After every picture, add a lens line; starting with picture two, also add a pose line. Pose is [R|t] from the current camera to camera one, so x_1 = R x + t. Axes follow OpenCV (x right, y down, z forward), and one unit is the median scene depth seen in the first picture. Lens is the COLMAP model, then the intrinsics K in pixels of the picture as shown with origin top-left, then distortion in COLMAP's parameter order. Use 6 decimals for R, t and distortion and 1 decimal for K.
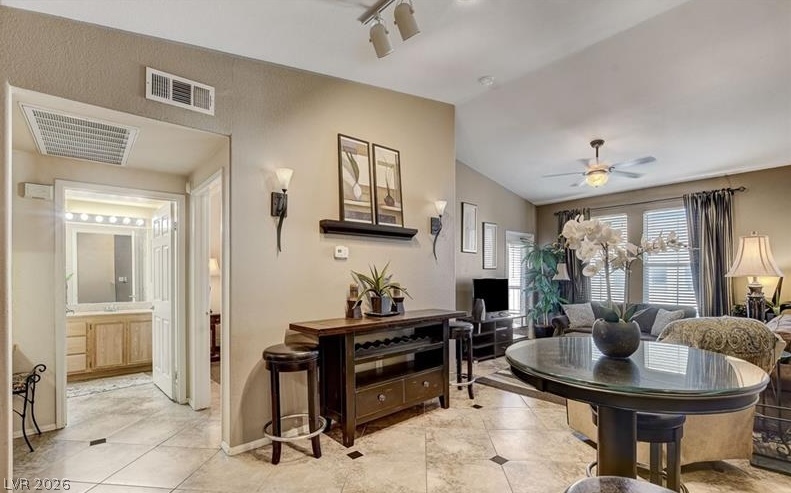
lens RADIAL K [[361.1, 0, 391.1], [0, 361.1, 275.1], [0, 0, 1]] dist [-0.015449, -0.000024]
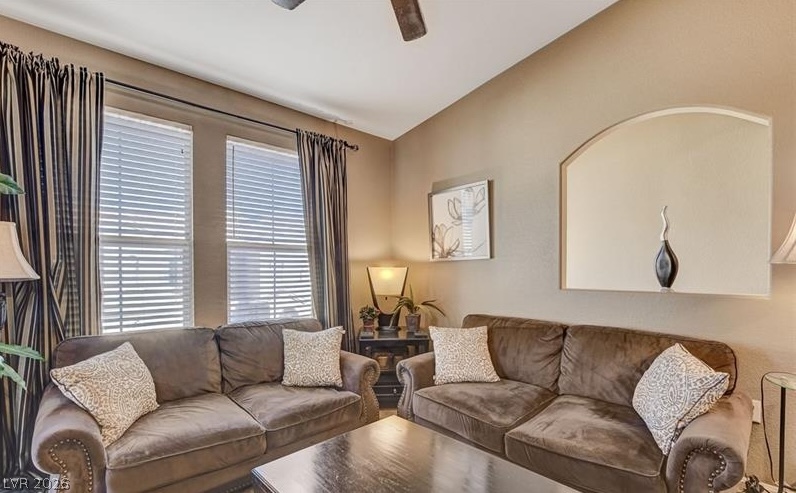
lens RADIAL K [[359.8, 0, 396.5], [0, 359.8, 270.1], [0, 0, 1]] dist [-0.010053, -0.000087]
pose [[-0.040534, -0.001328, 0.999177, 0.256376], [0.002139, 0.999997, 0.001416, 0.007660], [-0.999176, 0.002195, -0.040531, 0.994895]]
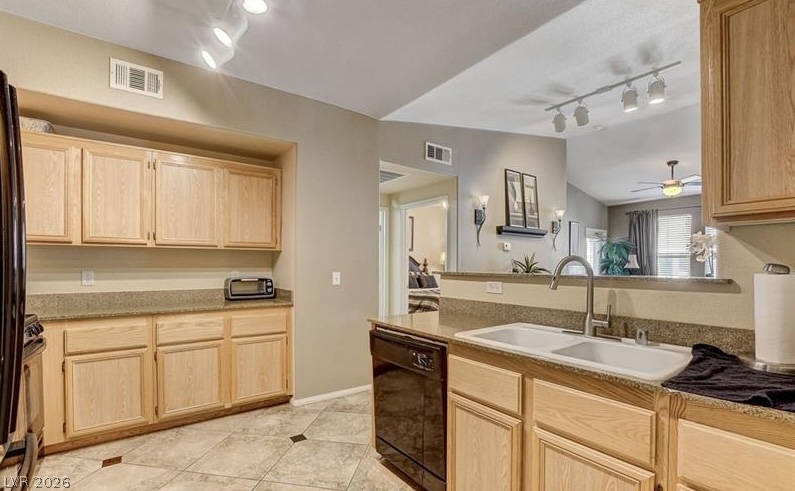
lens RADIAL K [[359.4, 0, 396.0], [0, 359.4, 269.0], [0, 0, 1]] dist [-0.010053, -0.000087]
pose [[0.997528, 0.007756, -0.069838, -0.340079], [-0.006988, 0.999913, 0.011226, 0.012192], [0.069919, -0.010710, 0.997495, -0.376480]]
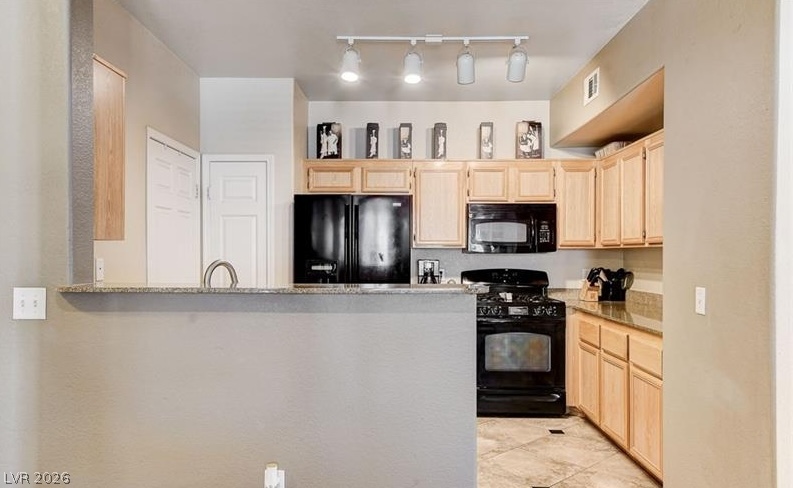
lens RADIAL K [[569.2, 0, 383.6], [0, 569.2, 253.3], [0, 0, 1]] dist [0.000329, 0.000267]
pose [[-0.671034, 0.001255, -0.741426, 0.113063], [-0.006246, 0.999954, 0.007346, -0.010765], [0.741400, 0.009560, -0.670995, 0.482686]]
